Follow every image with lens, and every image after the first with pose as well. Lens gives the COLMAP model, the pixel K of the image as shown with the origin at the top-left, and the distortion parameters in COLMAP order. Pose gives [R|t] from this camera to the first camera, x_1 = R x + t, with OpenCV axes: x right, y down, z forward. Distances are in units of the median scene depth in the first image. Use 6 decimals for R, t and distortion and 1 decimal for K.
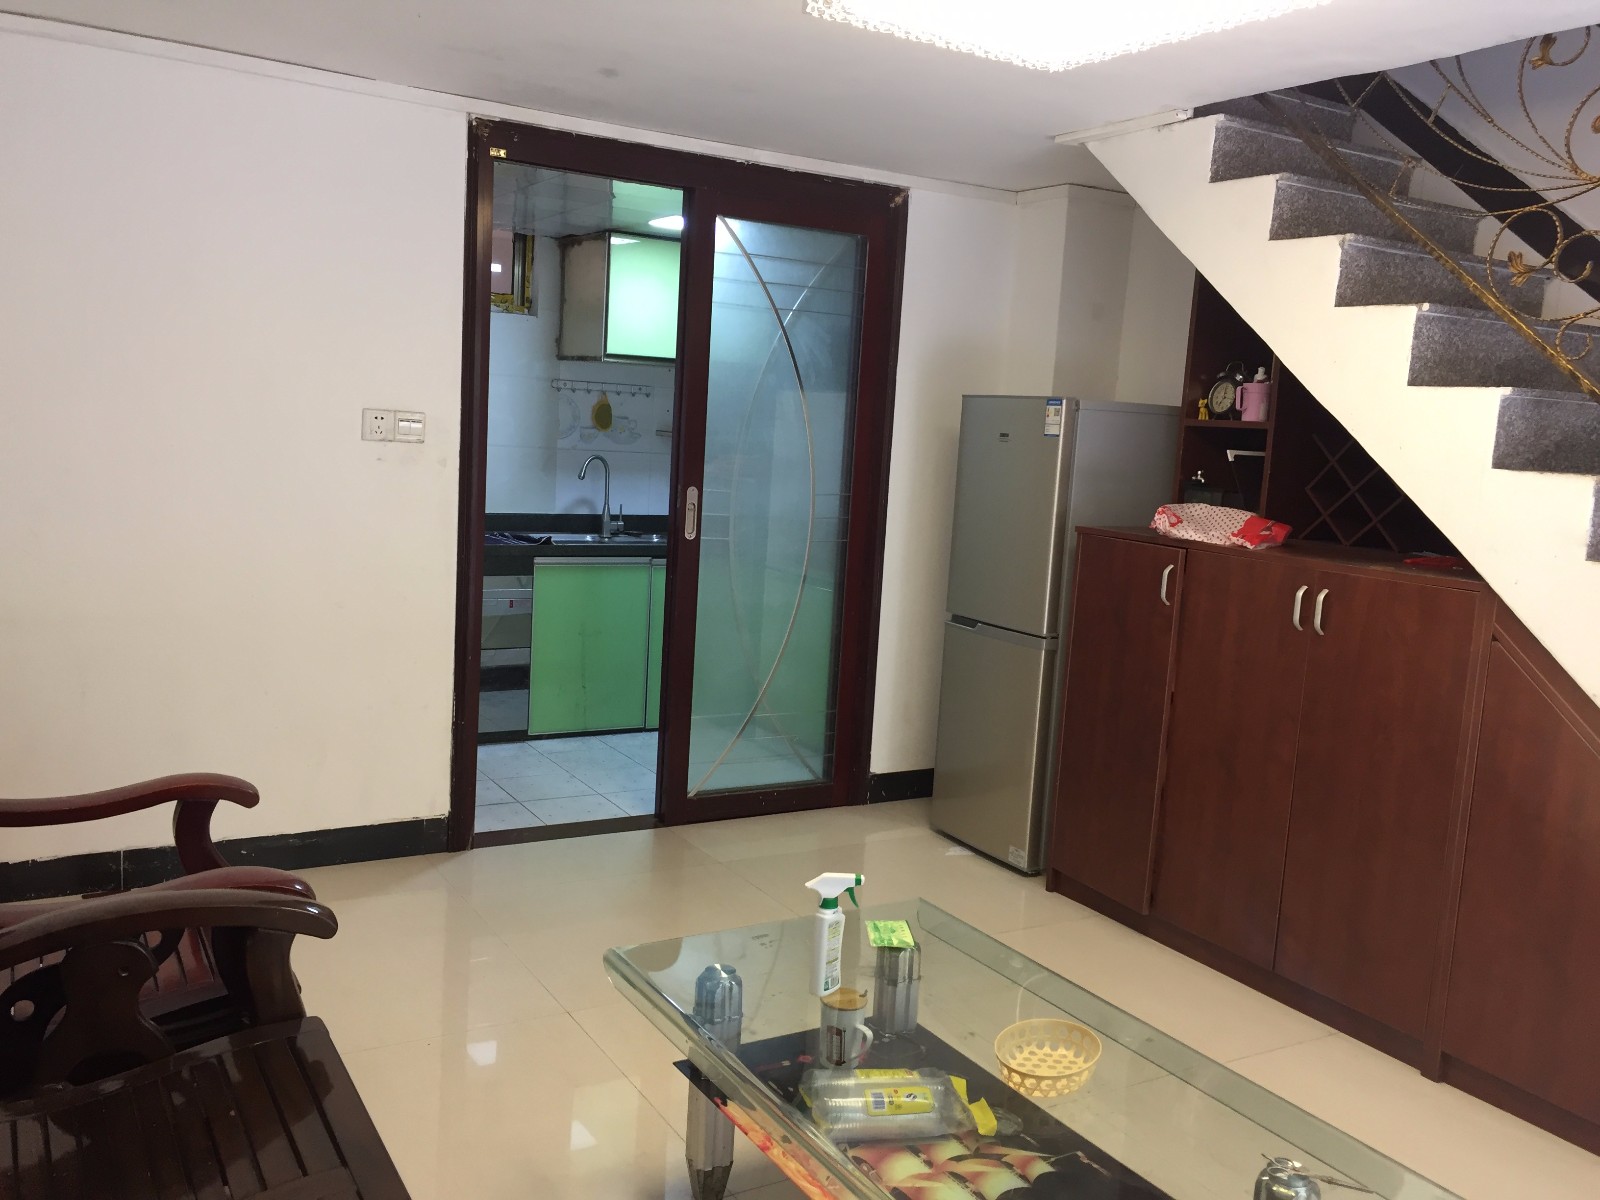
lens RADIAL K [[1355.9, 0, 799.7], [0, 1355.9, 601.5], [0, 0, 1]] dist [0.037905, 0.002570]
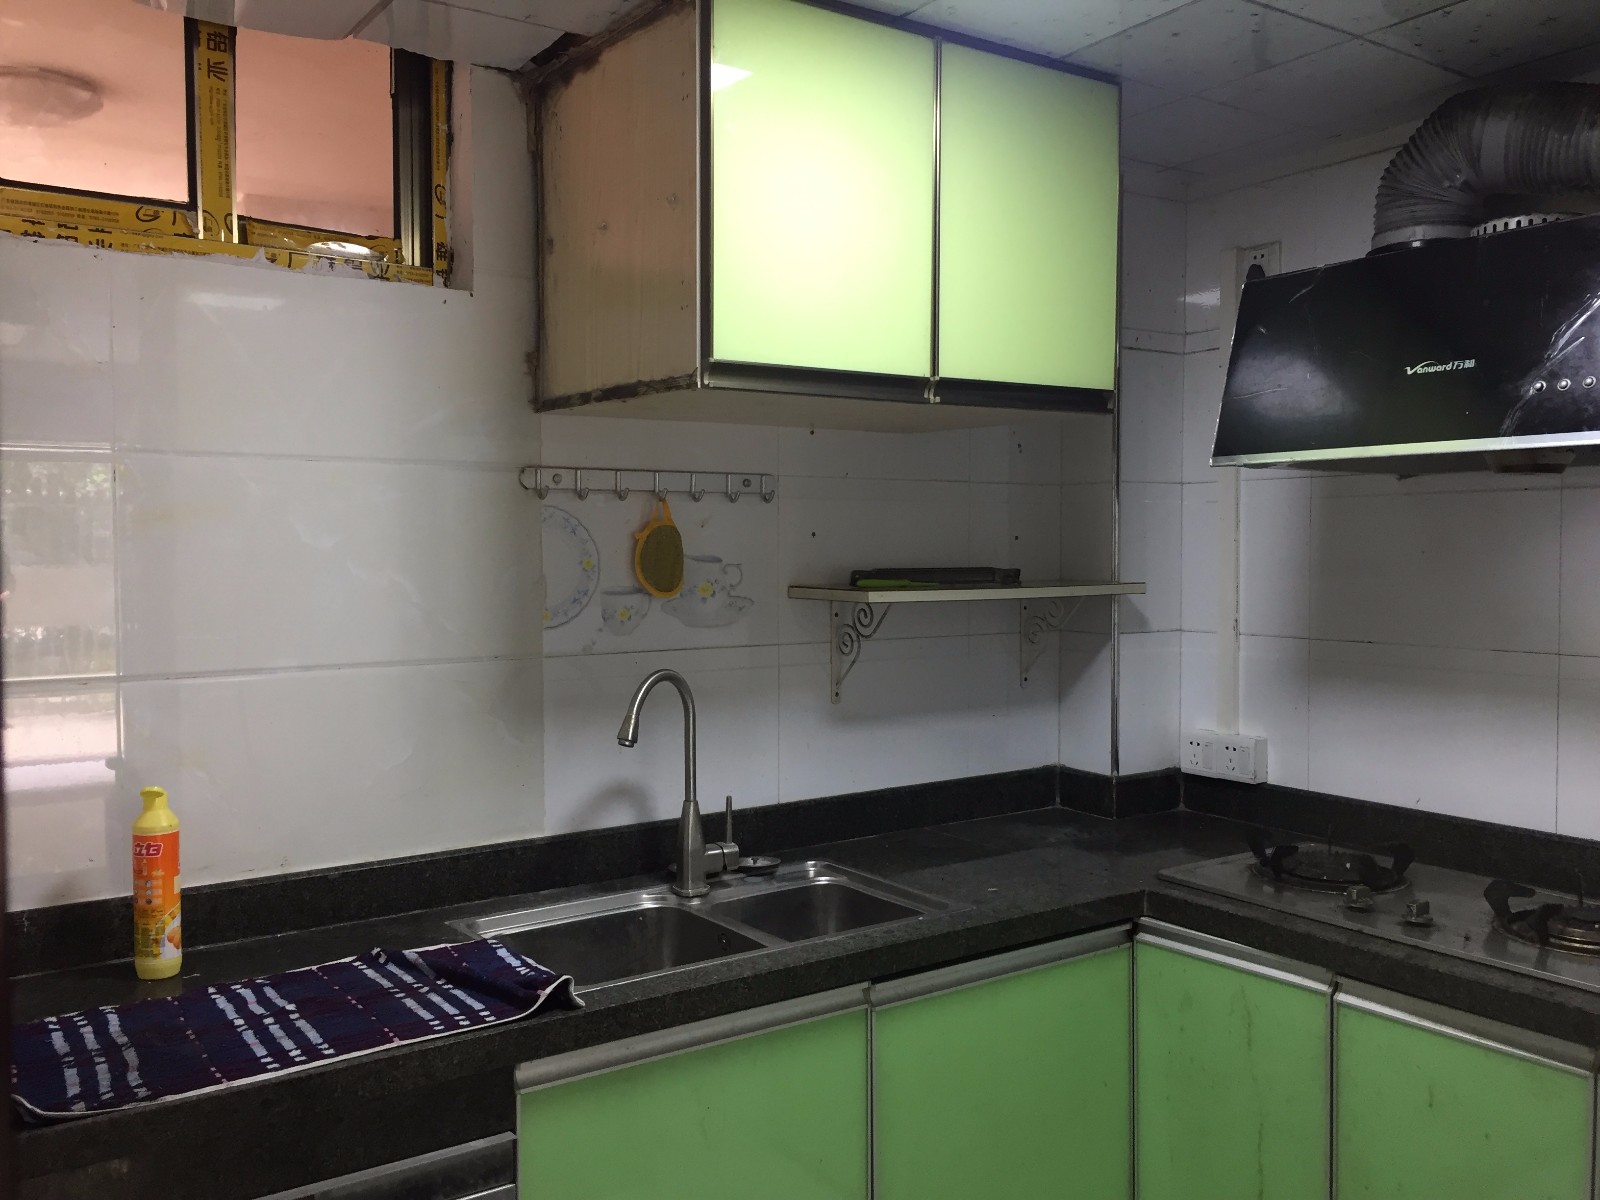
lens RADIAL K [[1355.9, 0, 803.9], [0, 1355.9, 596.0], [0, 0, 1]] dist [0.037905, 0.002570]
pose [[0.994508, -0.065924, 0.081287, -0.138692], [0.073234, 0.993200, -0.090503, -0.091296], [-0.074768, 0.095959, 0.992573, 0.639045]]
